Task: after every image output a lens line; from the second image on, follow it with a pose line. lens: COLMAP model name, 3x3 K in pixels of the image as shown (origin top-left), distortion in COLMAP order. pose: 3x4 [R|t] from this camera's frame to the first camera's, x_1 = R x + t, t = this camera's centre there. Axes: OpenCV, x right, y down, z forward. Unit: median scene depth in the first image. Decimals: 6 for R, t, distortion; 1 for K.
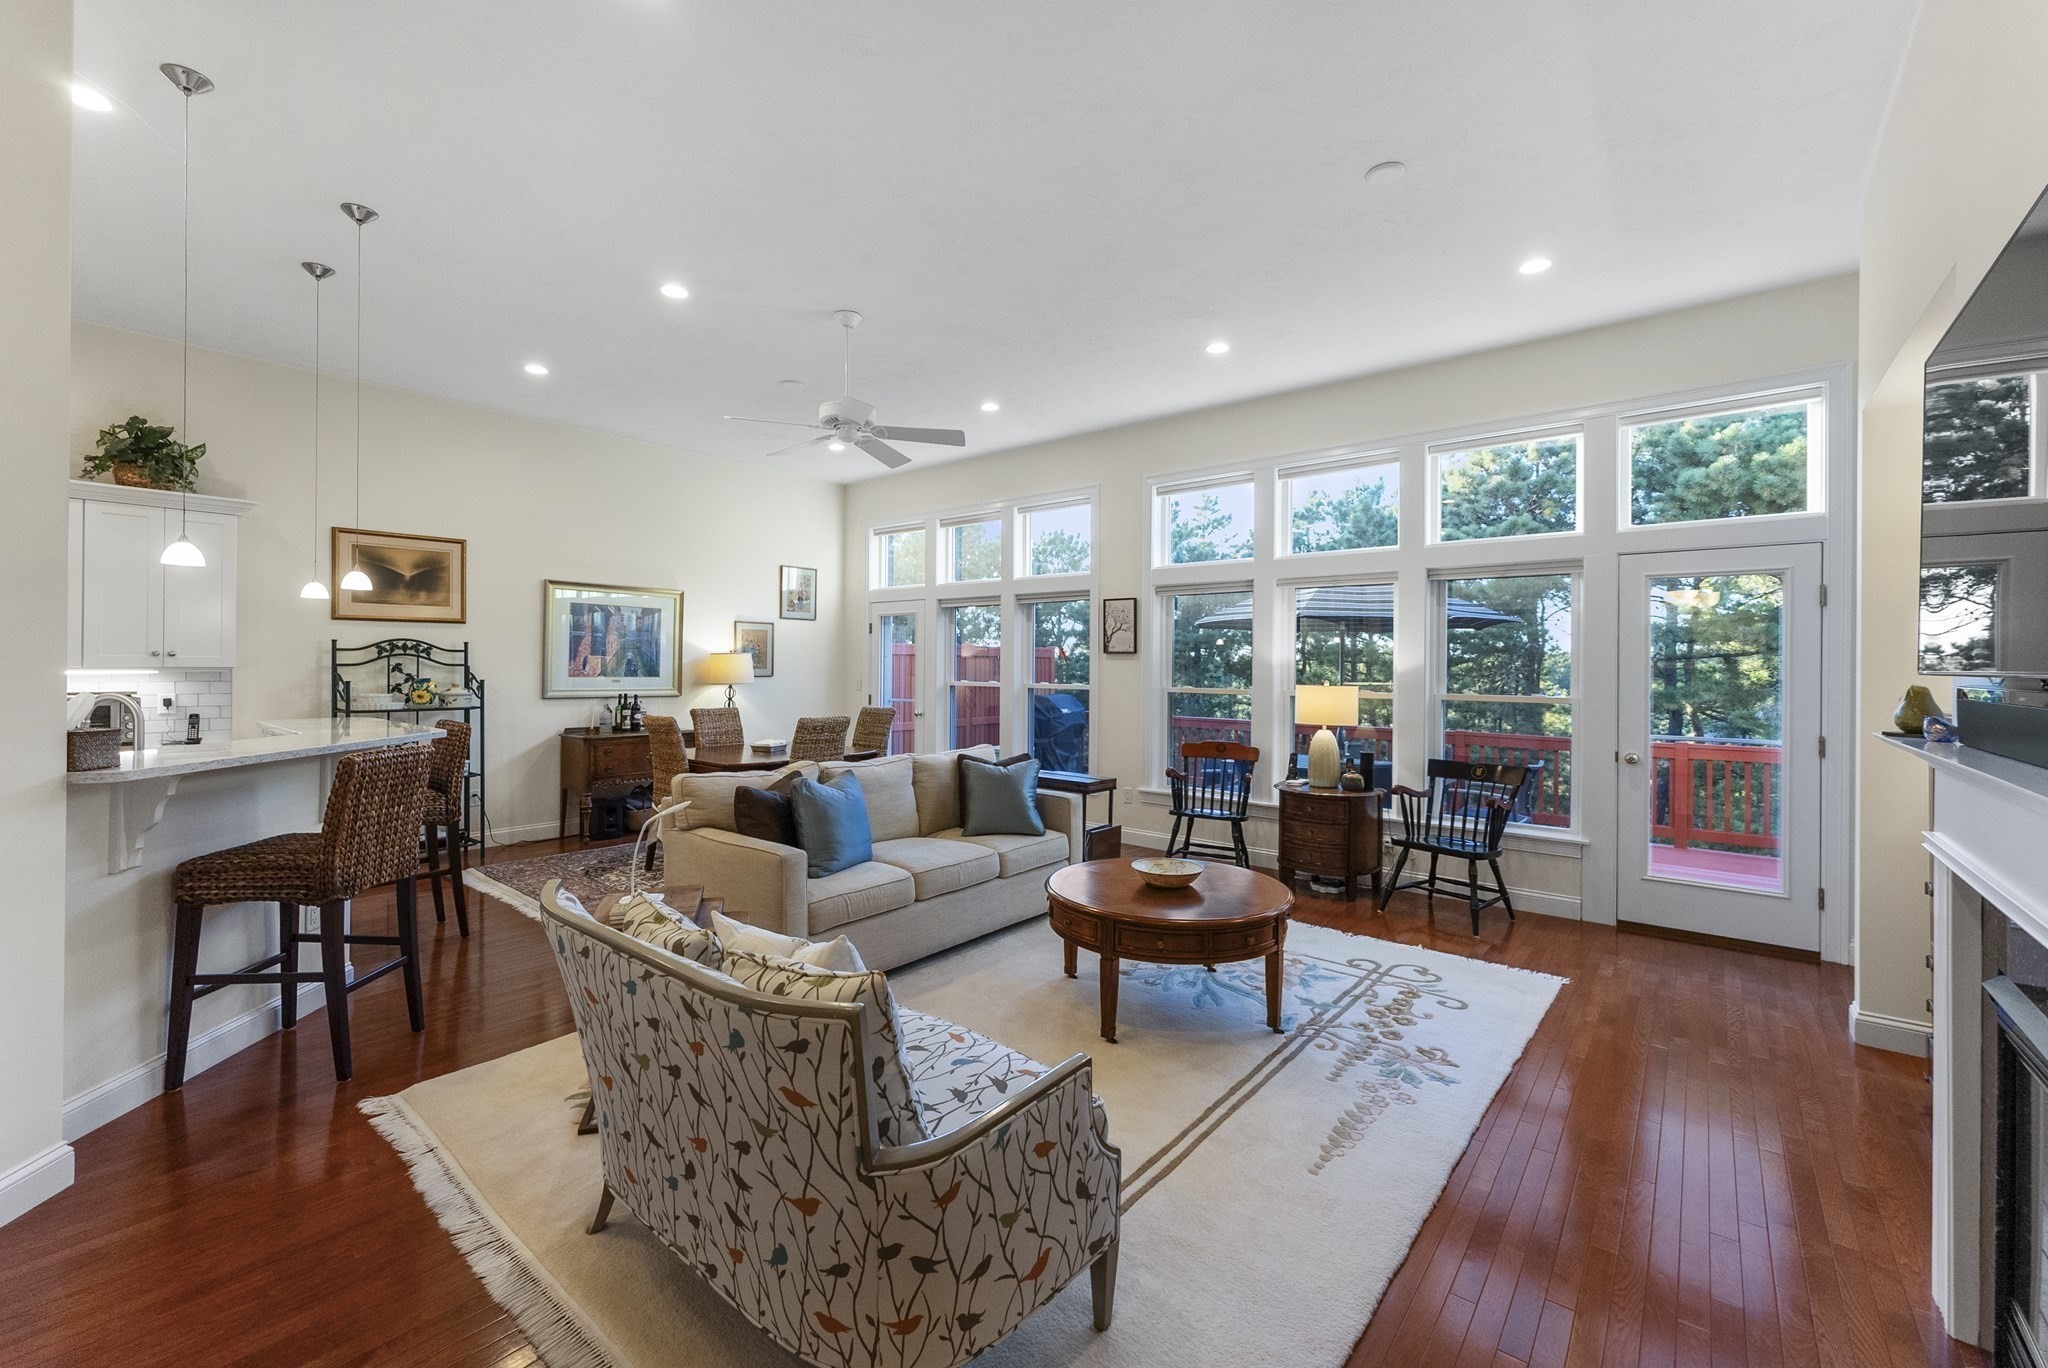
lens RADIAL K [[829.7, 0, 1016.8], [0, 829.7, 667.2], [0, 0, 1]] dist [-0.000991, 0.000331]
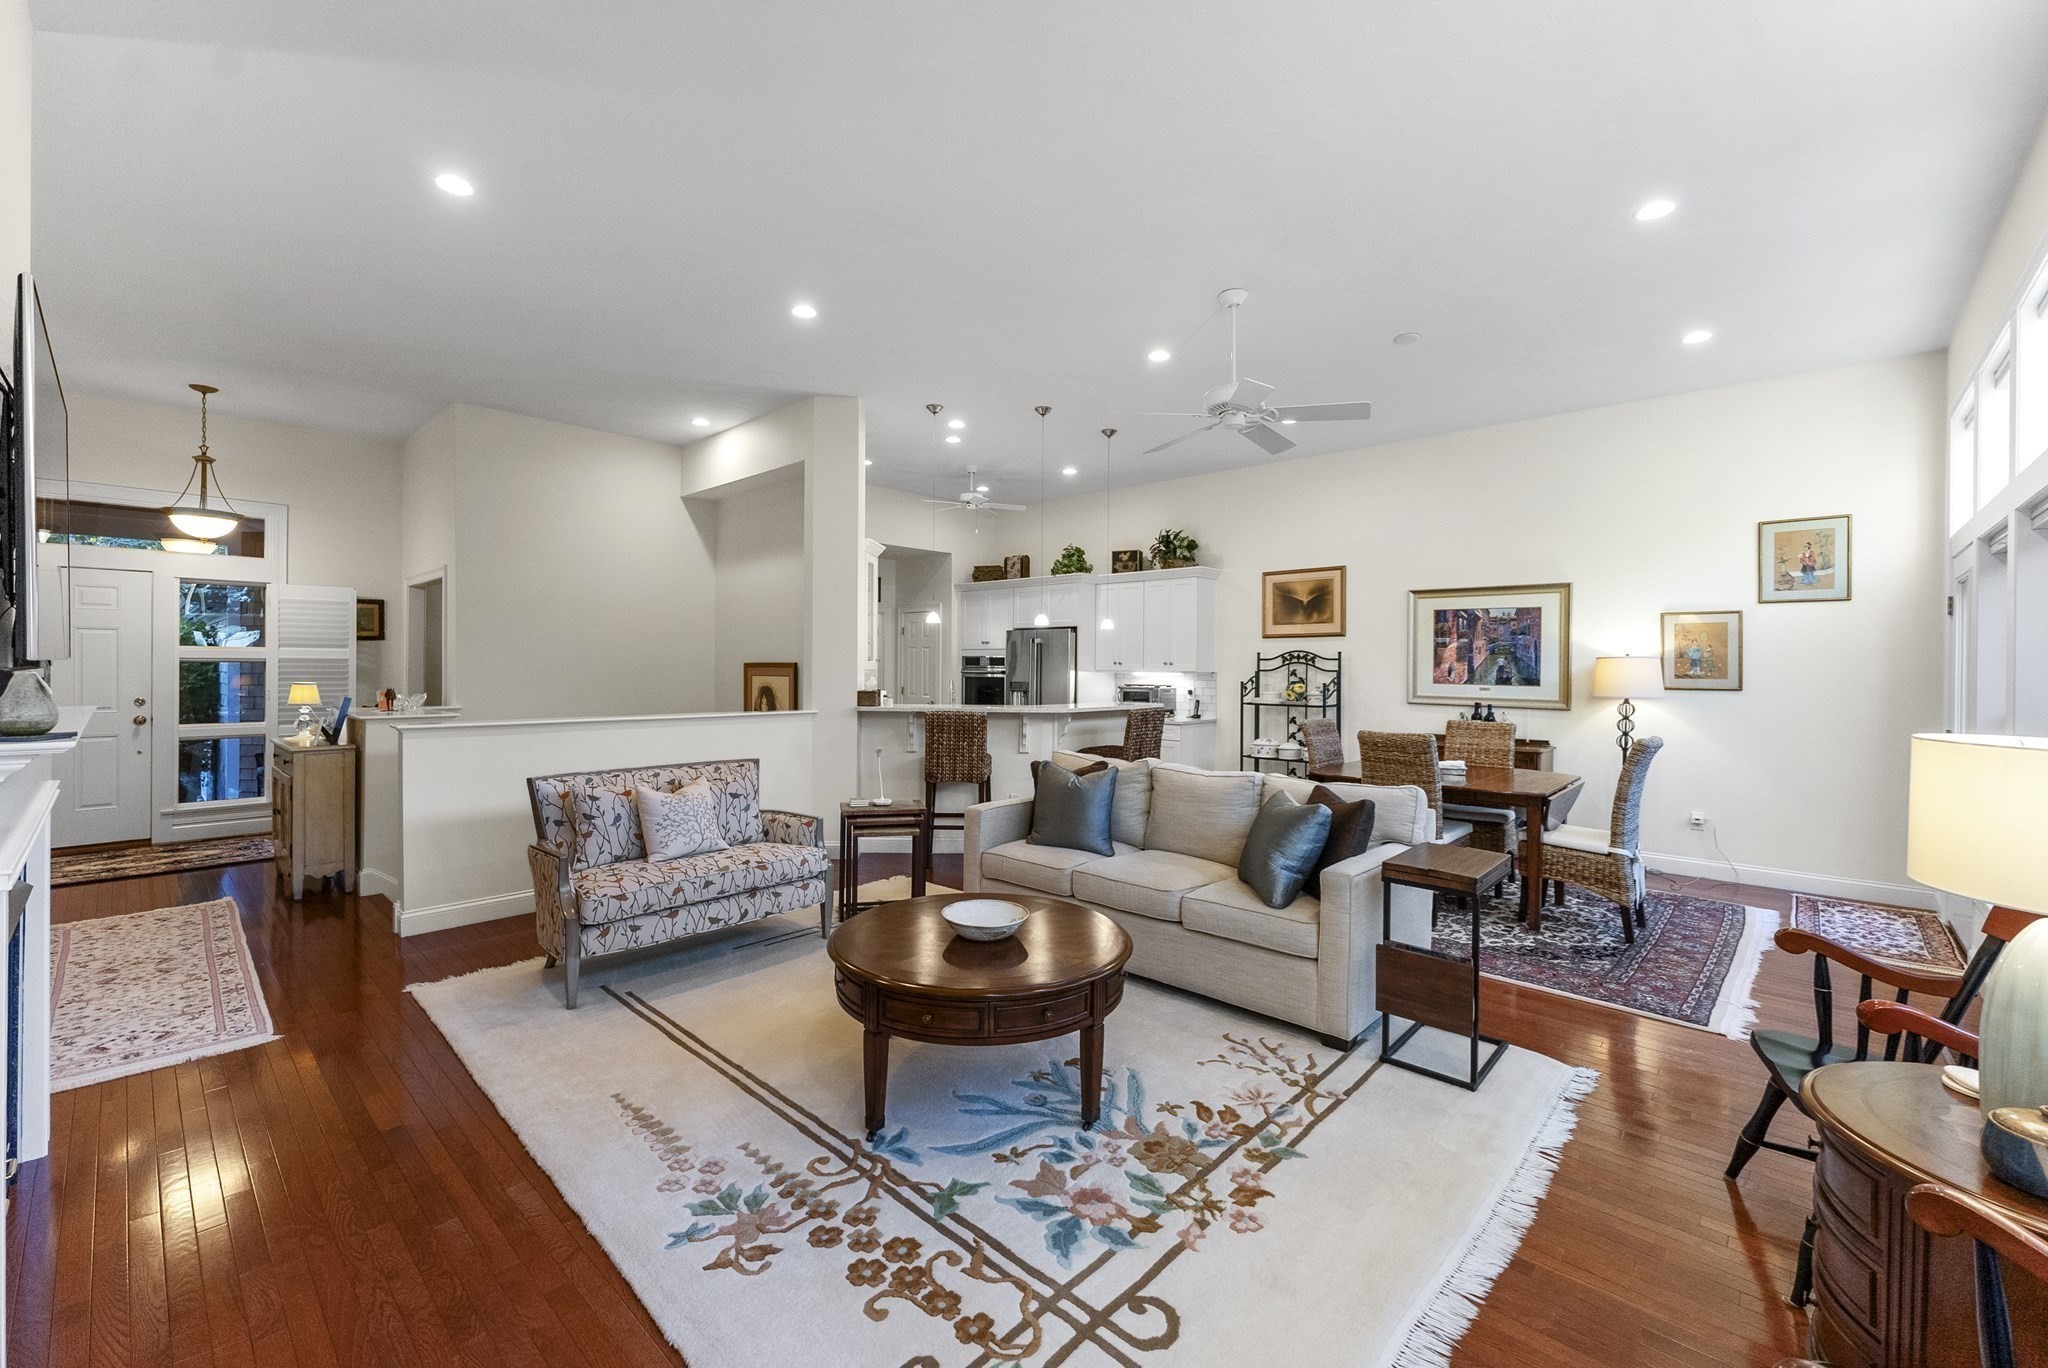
lens RADIAL K [[829.7, 0, 1016.5], [0, 829.7, 670.6], [0, 0, 1]] dist [-0.000991, 0.000331]
pose [[-0.056022, -0.001170, -0.998429, 0.656940], [-0.010956, 0.999940, -0.000557, 0.003101], [0.998369, 0.010908, -0.056031, 0.714443]]
